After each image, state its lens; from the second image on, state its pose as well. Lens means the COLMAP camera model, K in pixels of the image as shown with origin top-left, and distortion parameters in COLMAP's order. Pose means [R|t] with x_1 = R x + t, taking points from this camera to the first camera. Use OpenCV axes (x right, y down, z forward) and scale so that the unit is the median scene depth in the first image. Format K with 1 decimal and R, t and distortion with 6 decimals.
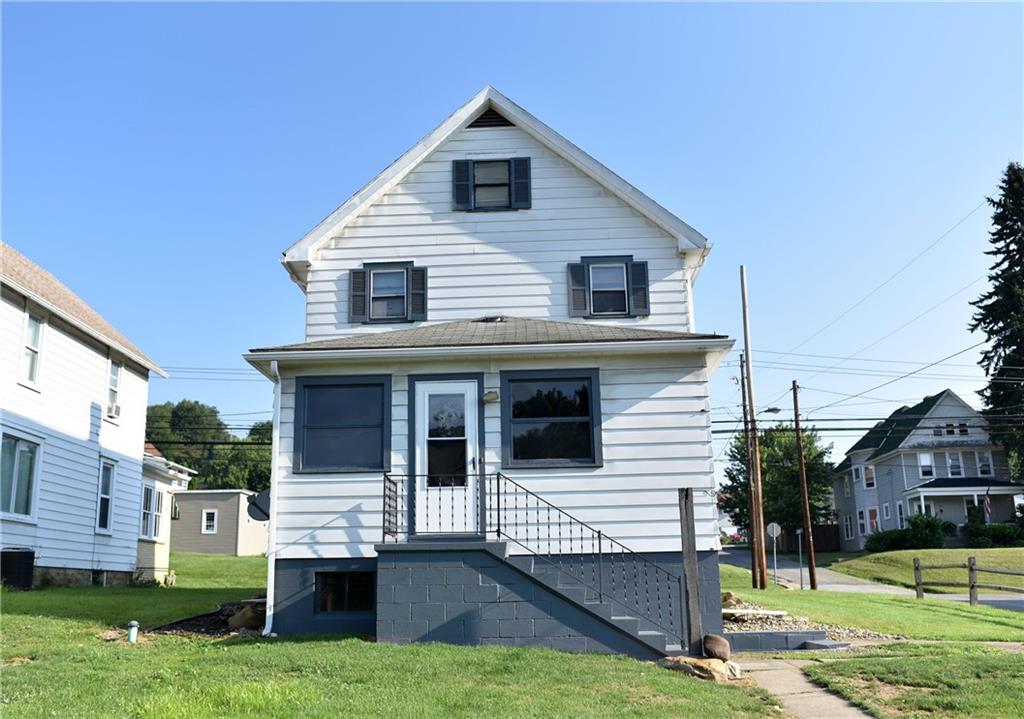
lens RADIAL K [[1005.7, 0, 512.0], [0, 1005.7, 359.5], [0, 0, 1]] dist [-0.012616, -0.003293]
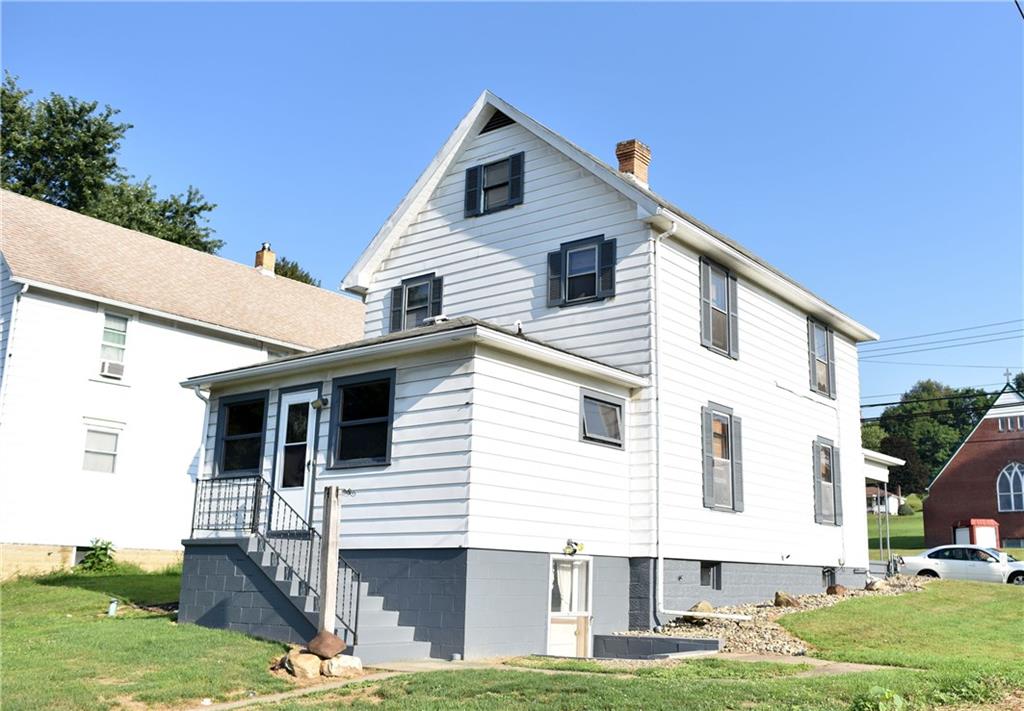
lens RADIAL K [[1015.5, 0, 512.0], [0, 1015.5, 355.5], [0, 0, 1]] dist [0.003226, -0.002911]
pose [[0.821896, -0.095665, -0.561547, 0.578862], [0.099091, 0.994778, -0.024437, 0.024681], [0.560952, -0.035560, 0.827084, 0.160006]]
